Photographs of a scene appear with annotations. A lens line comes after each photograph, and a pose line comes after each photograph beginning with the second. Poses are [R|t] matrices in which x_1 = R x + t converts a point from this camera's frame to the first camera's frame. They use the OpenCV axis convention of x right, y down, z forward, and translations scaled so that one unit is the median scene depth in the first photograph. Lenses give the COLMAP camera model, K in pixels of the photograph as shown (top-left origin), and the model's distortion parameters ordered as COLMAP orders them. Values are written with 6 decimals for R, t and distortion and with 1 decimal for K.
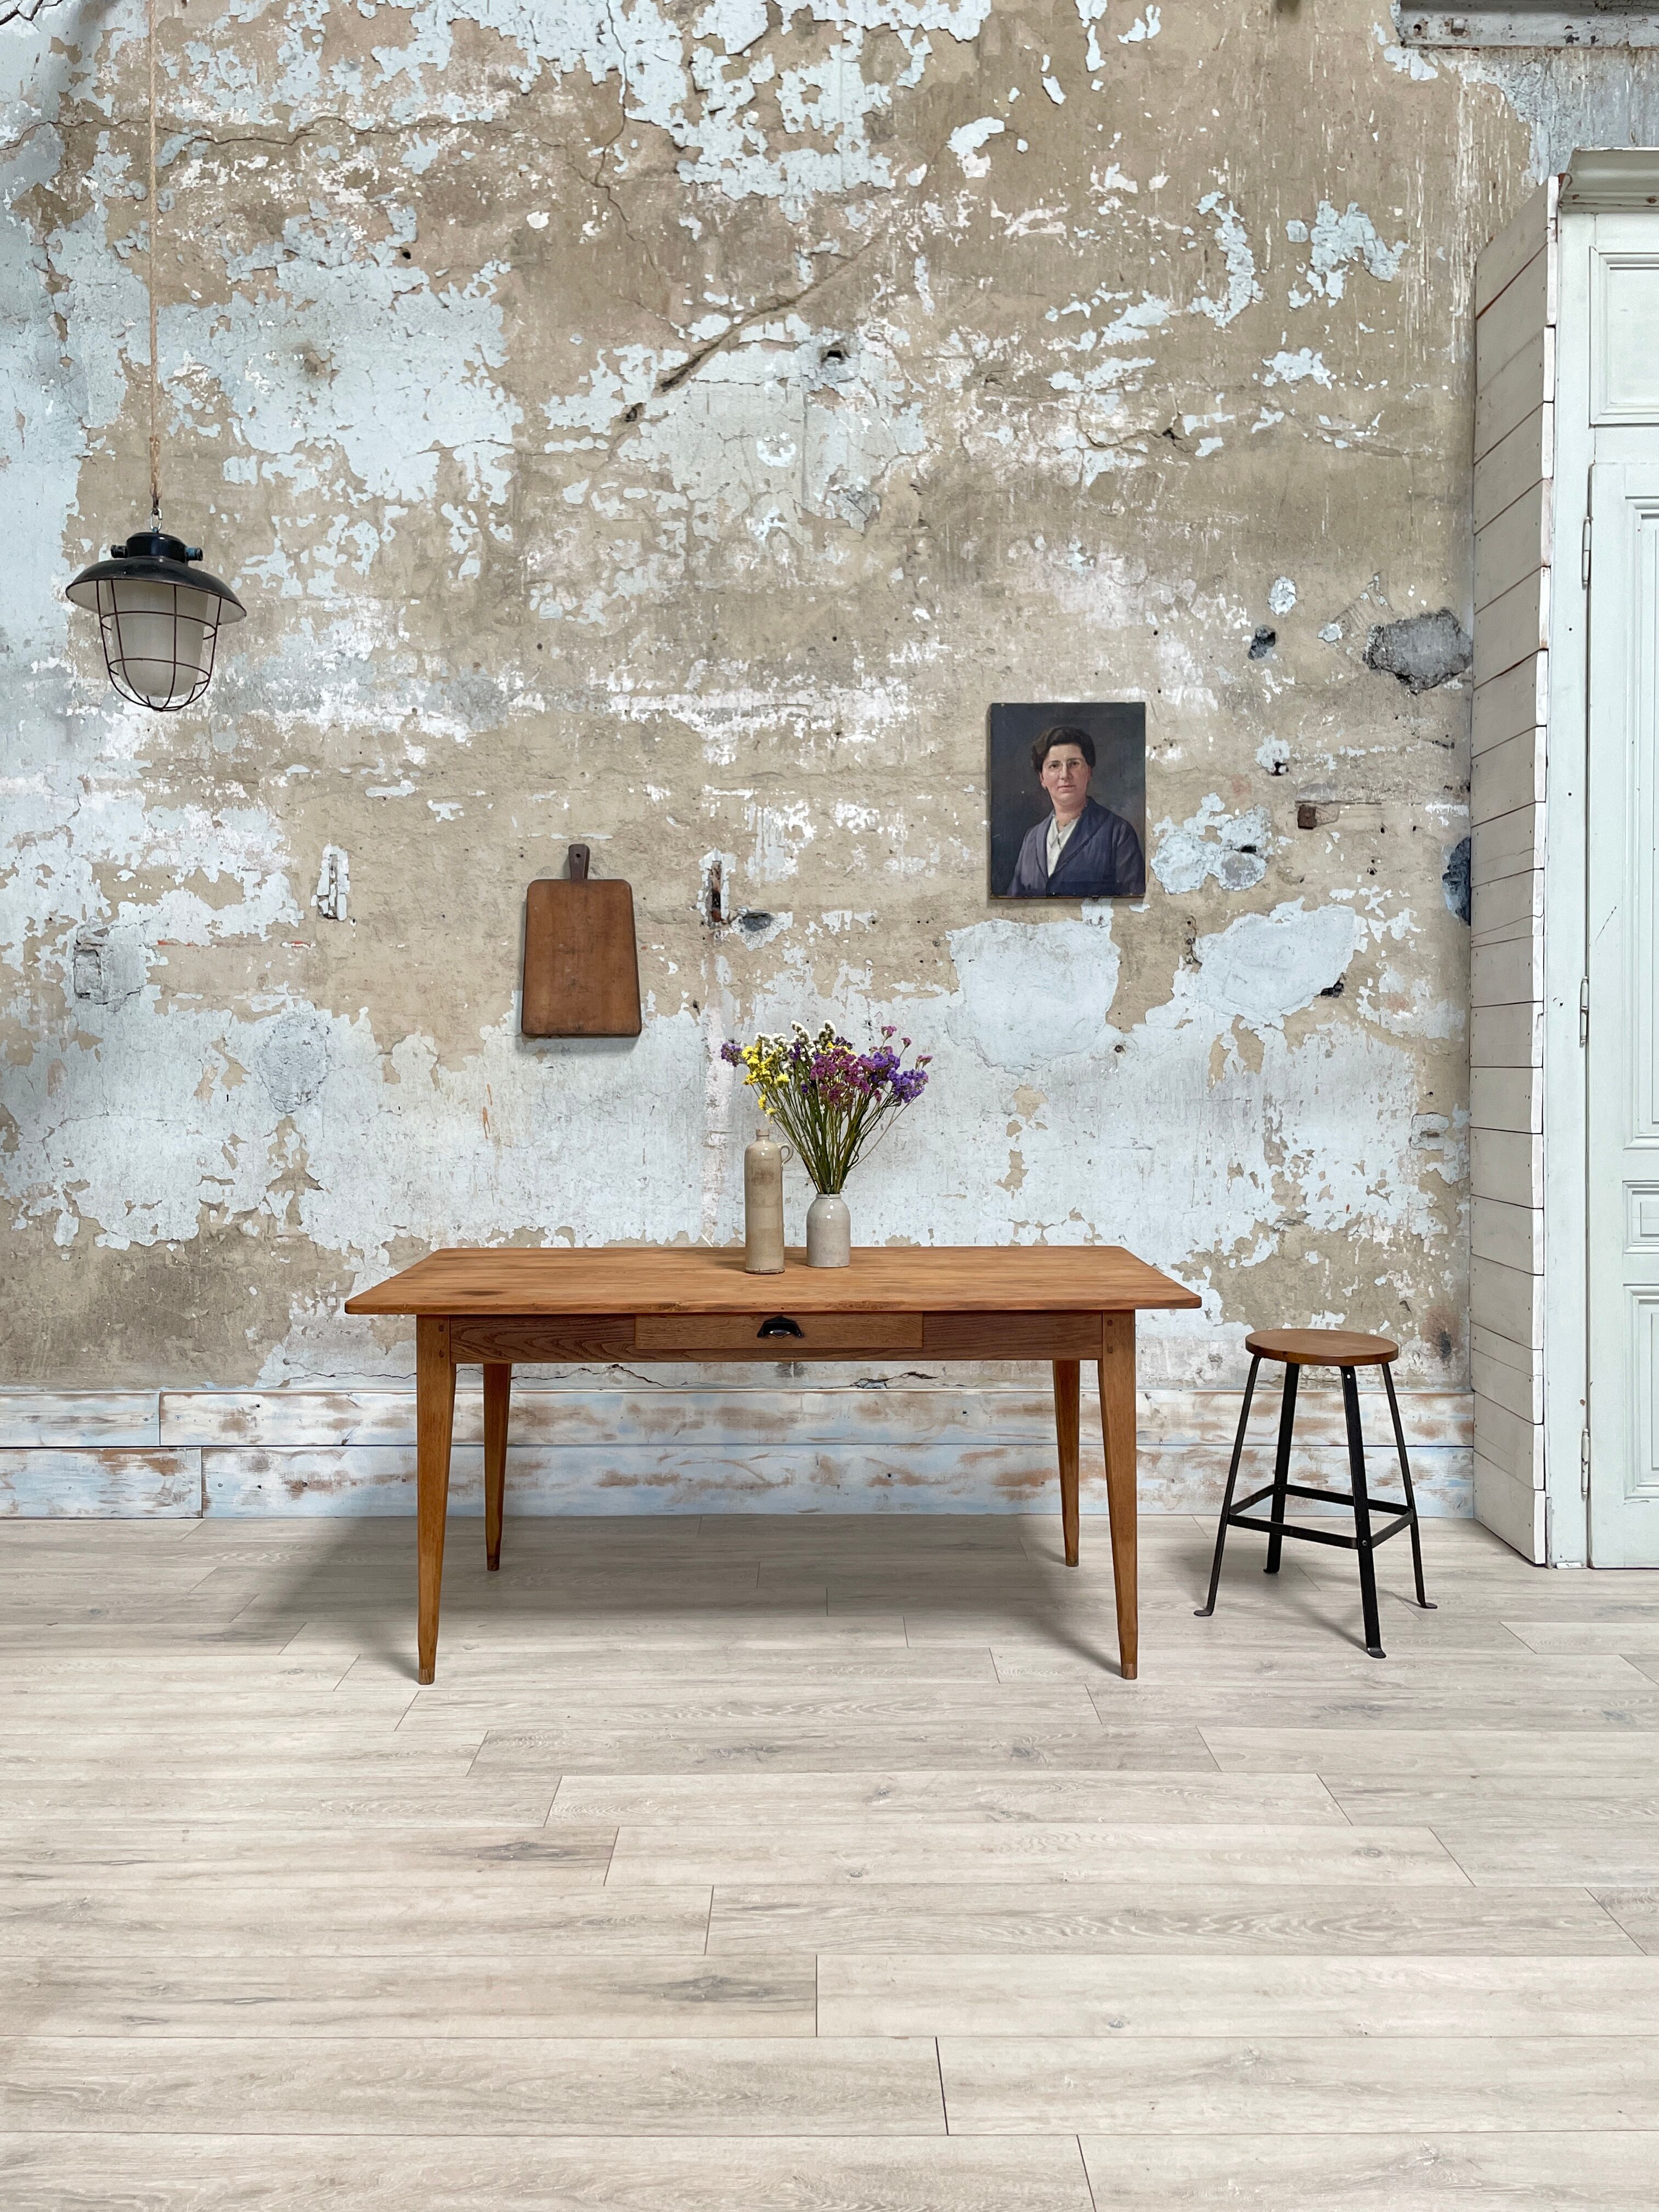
lens RADIAL K [[1670.2, 0, 826.8], [0, 1670.2, 1088.7], [0, 0, 1]] dist [0.083768, -0.111035]
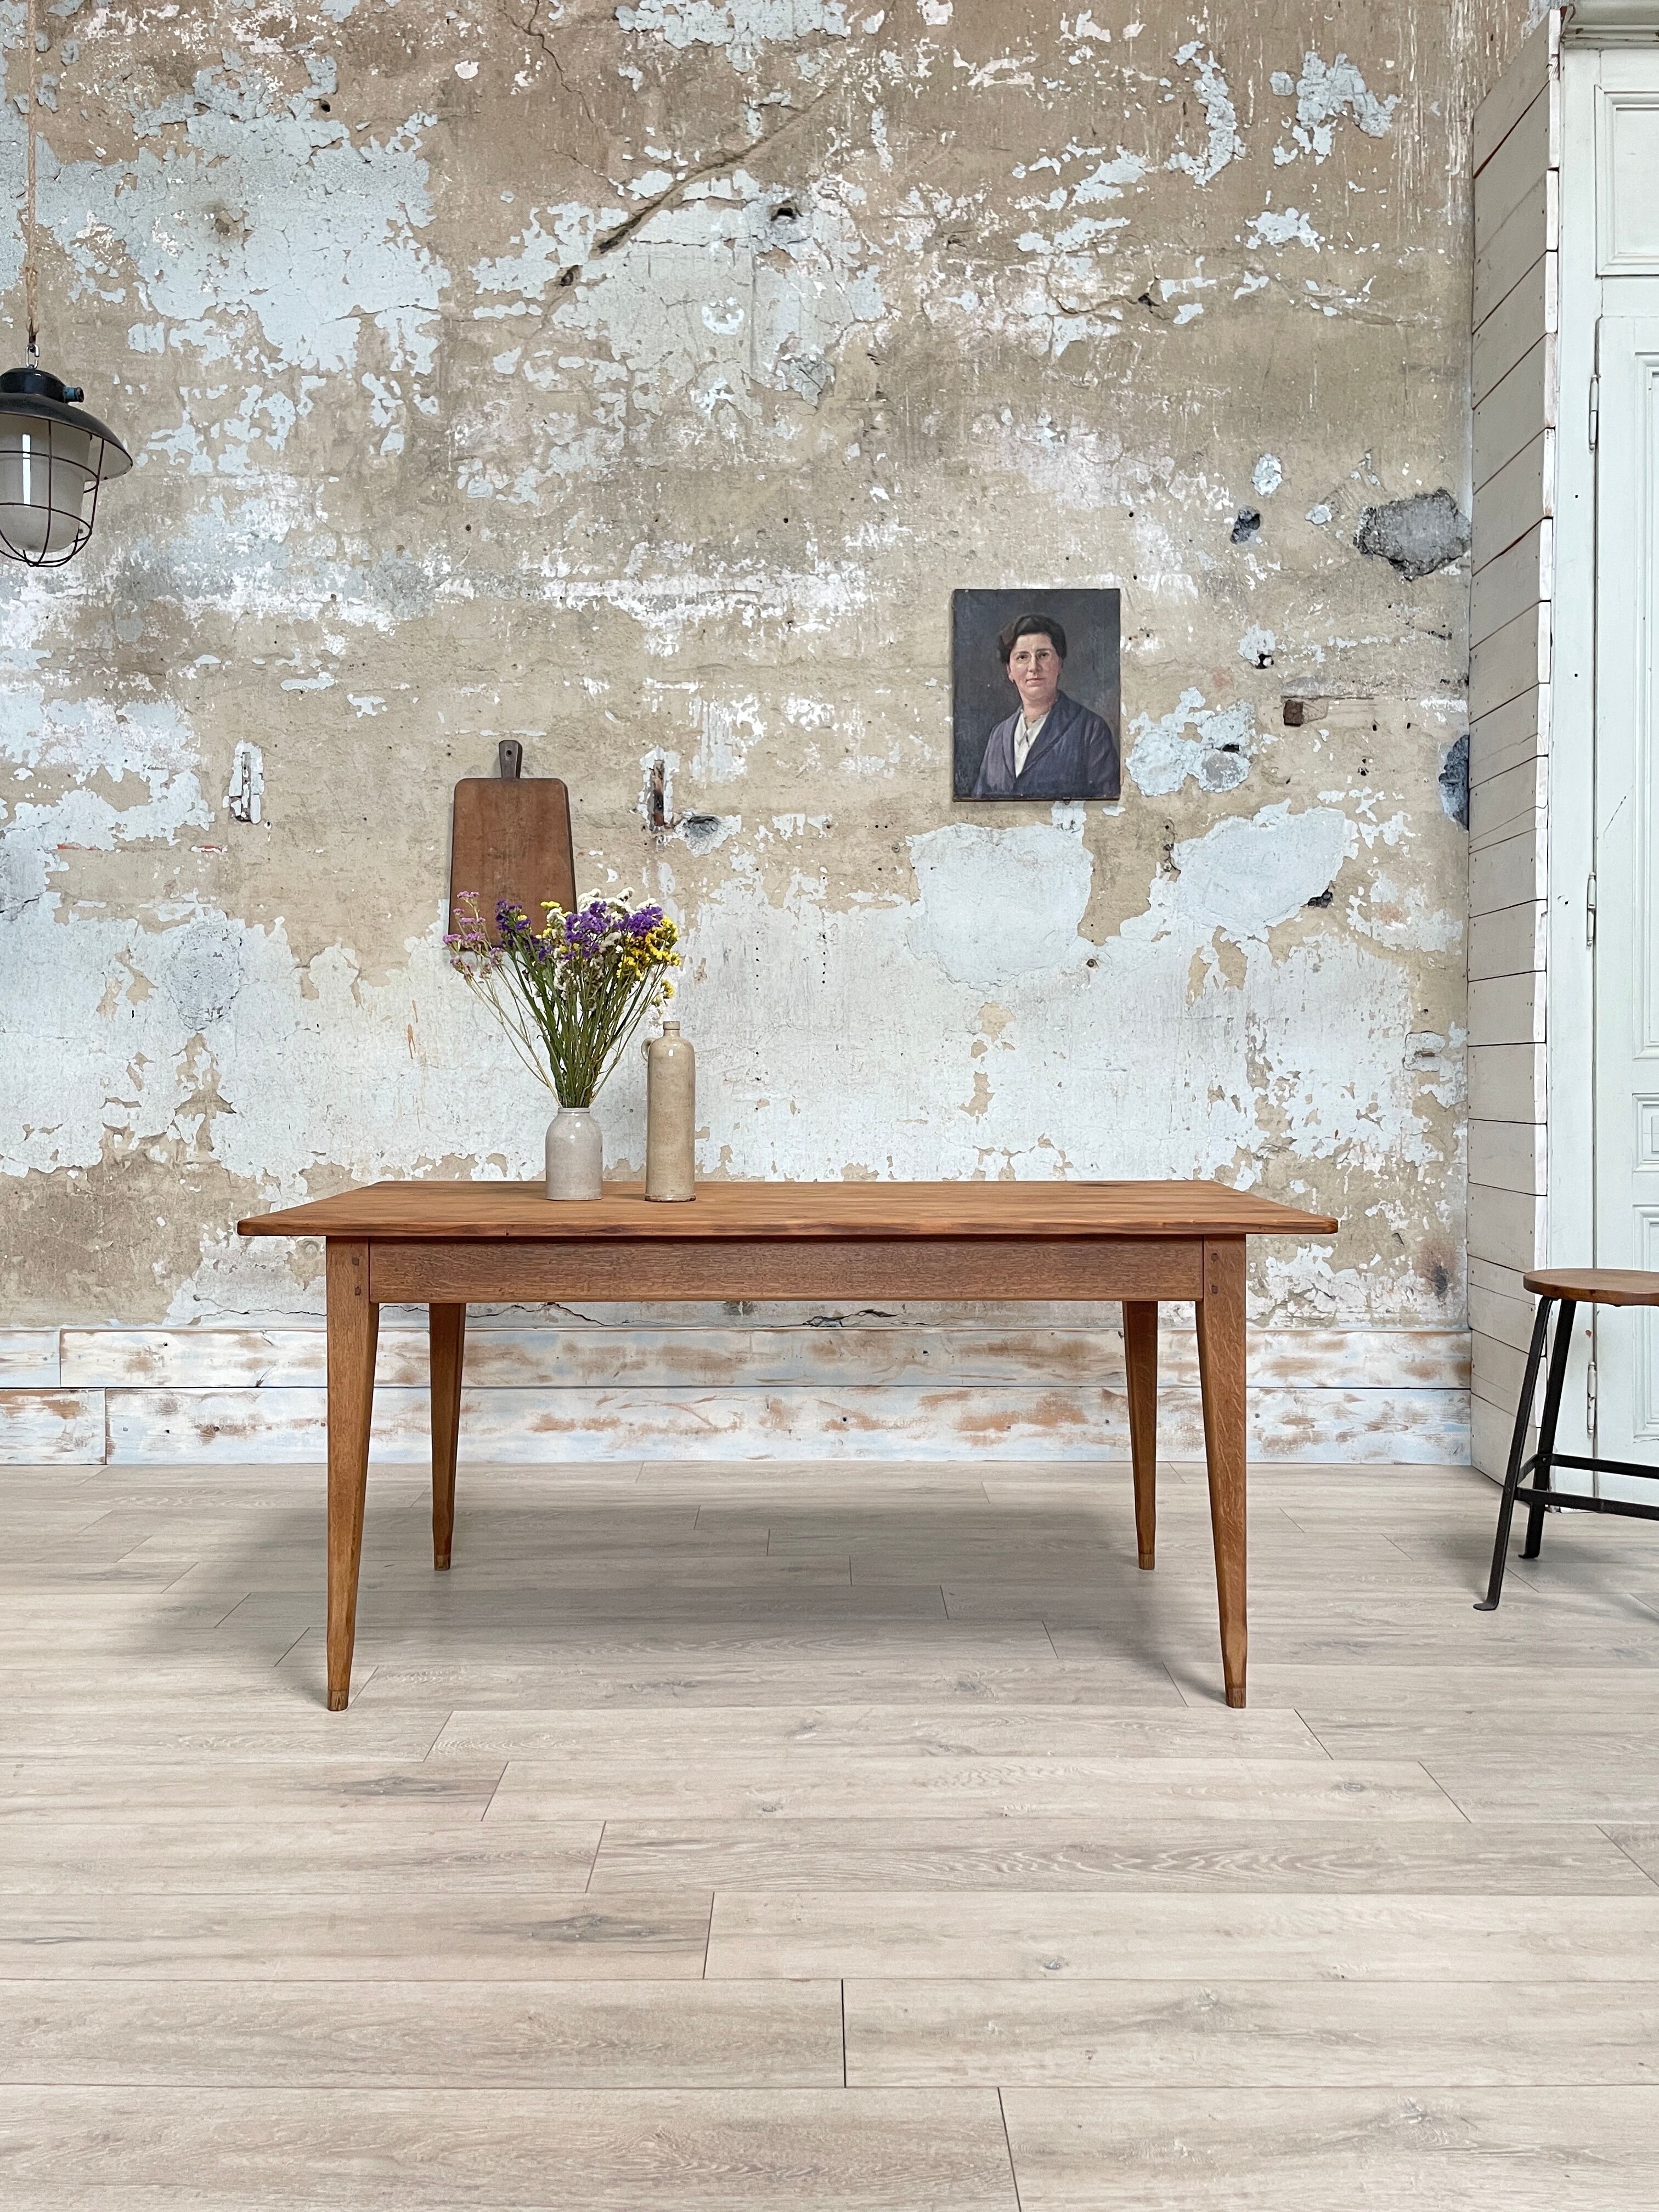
lens RADIAL K [[1670.2, 0, 825.7], [0, 1670.2, 1106.0], [0, 0, 1]] dist [0.083768, -0.111035]
pose [[1.000000, 0.000410, -0.000186, 0.026910], [-0.000410, 1.000000, 0.000011, 0.056006], [0.000186, -0.000011, 1.000000, 0.068081]]
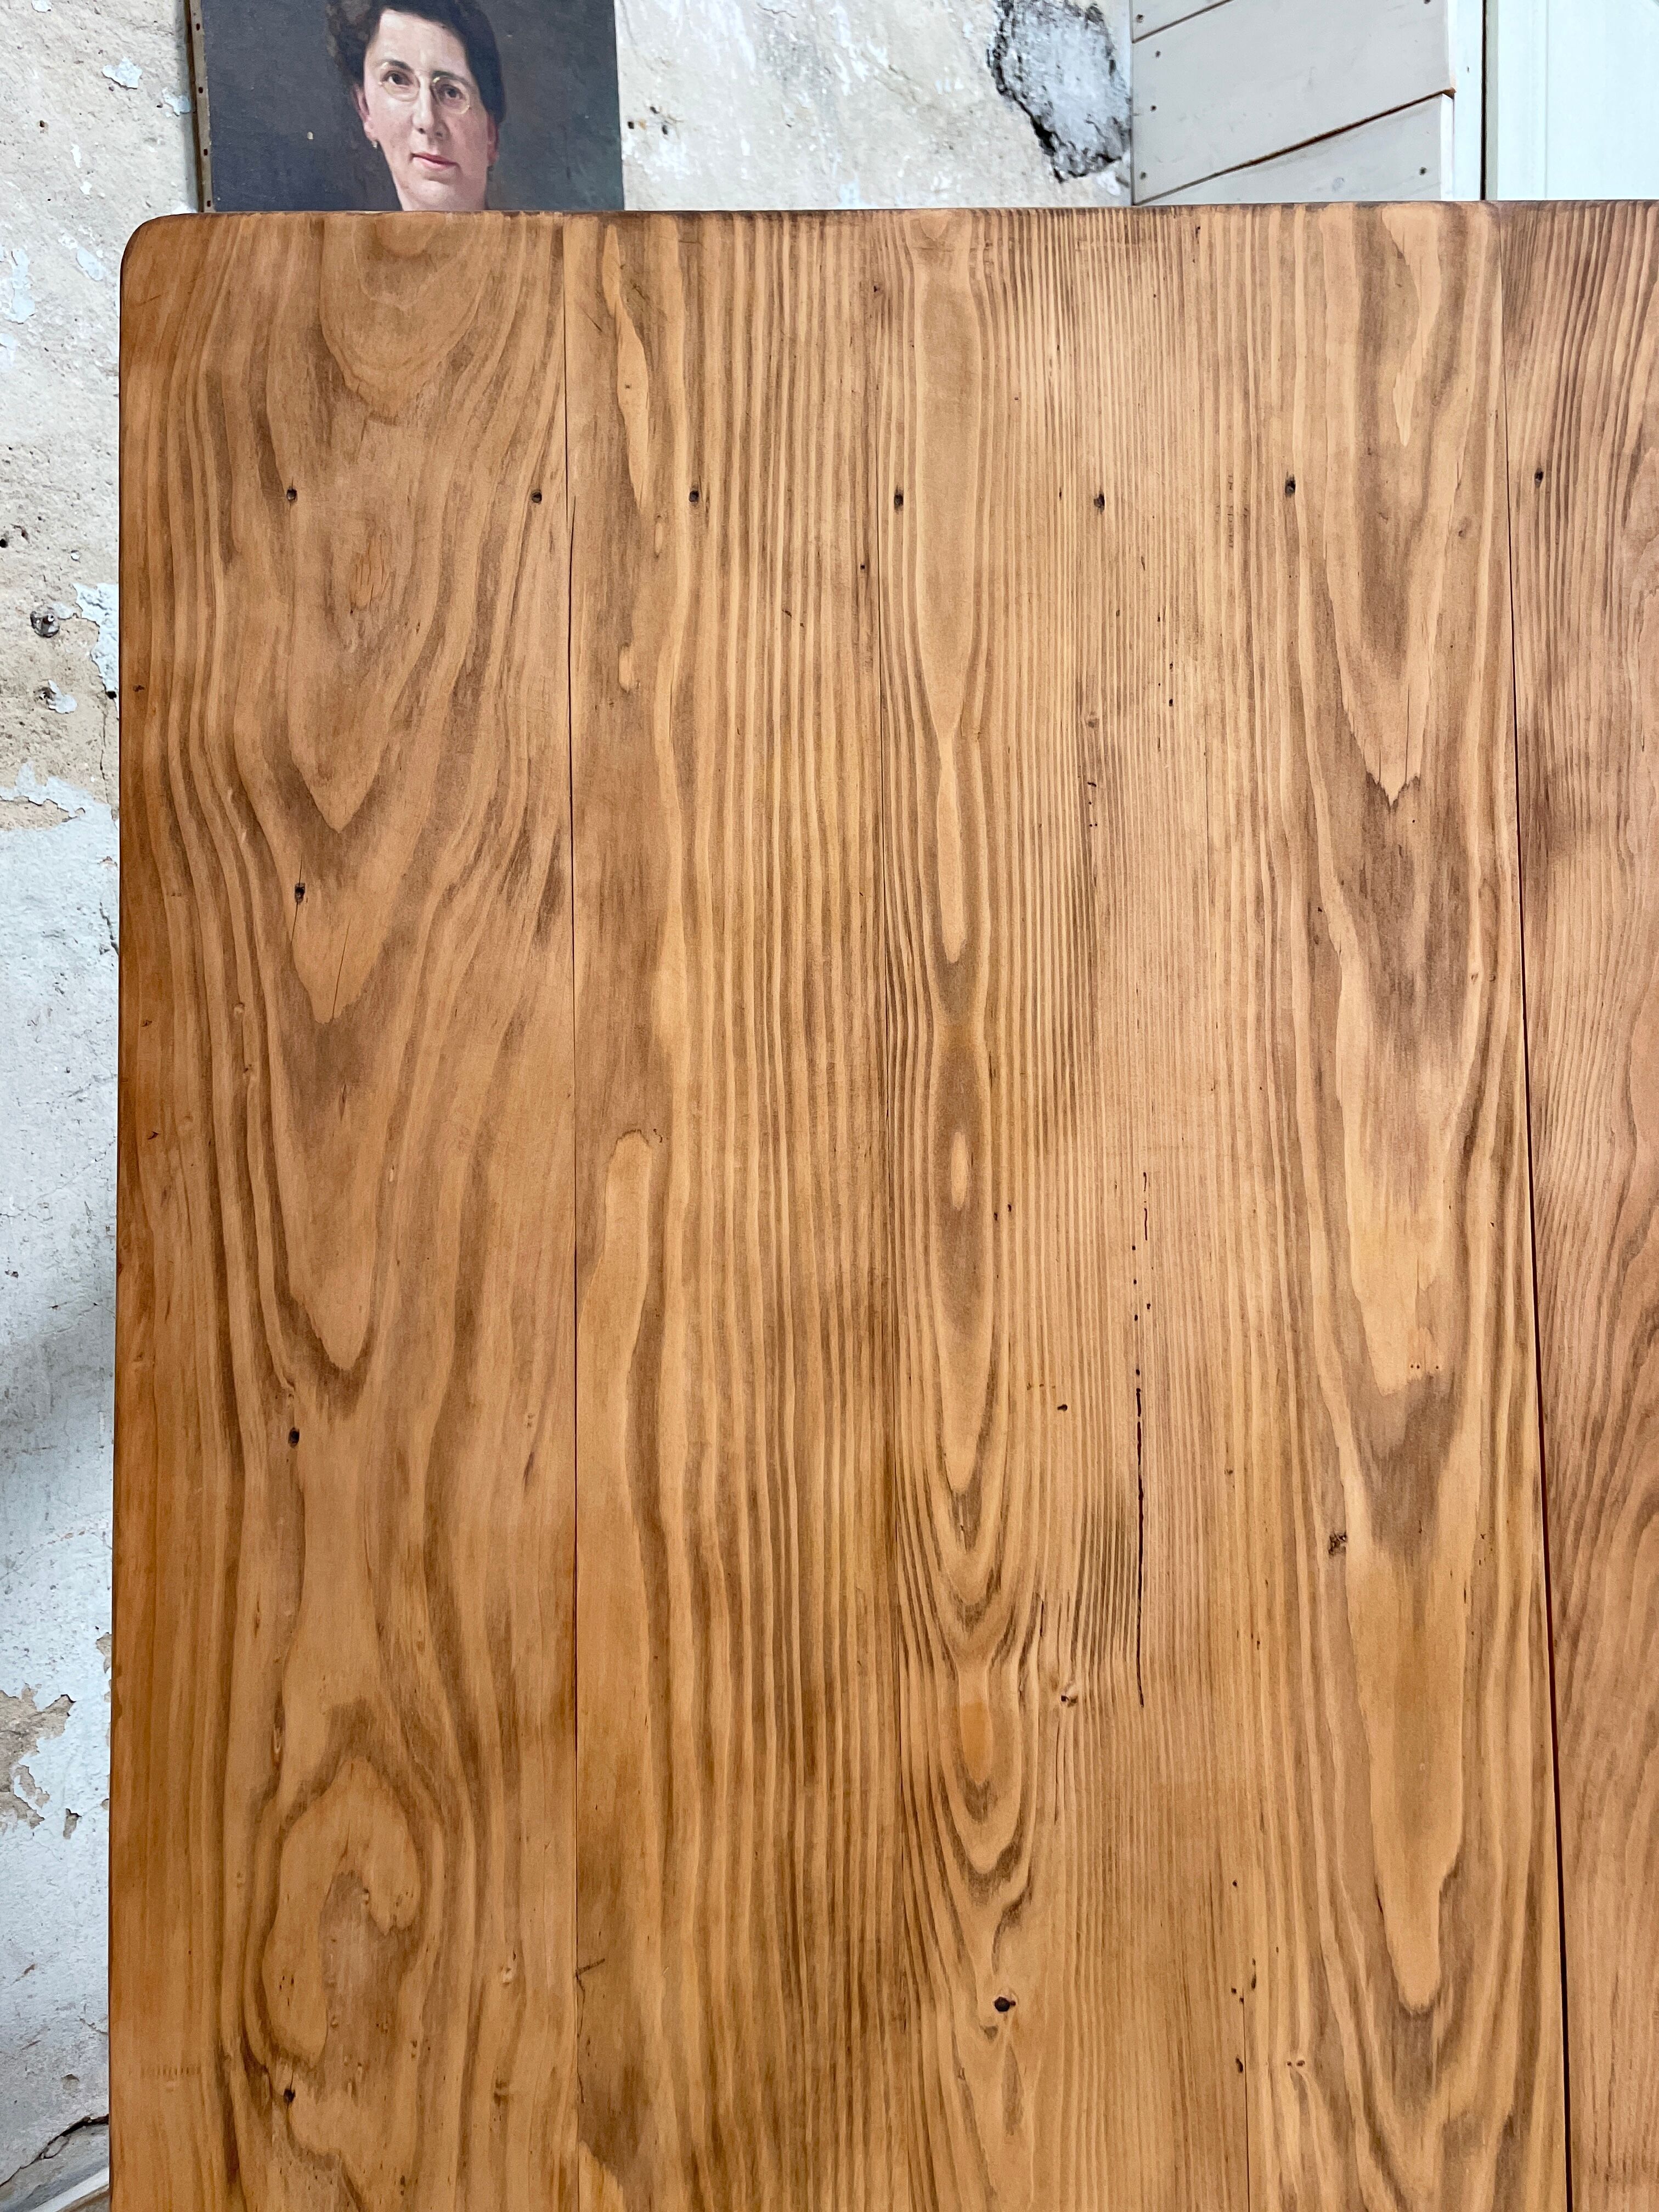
lens RADIAL K [[1677.8, 0, 838.4], [0, 1677.8, 1089.9], [0, 0, 1]] dist [0.073363, -0.088295]
pose [[0.691079, -0.098016, 0.716102, -0.051650], [0.034984, 0.994137, 0.102309, -0.035686], [-0.721932, -0.045652, 0.690457, 0.711993]]
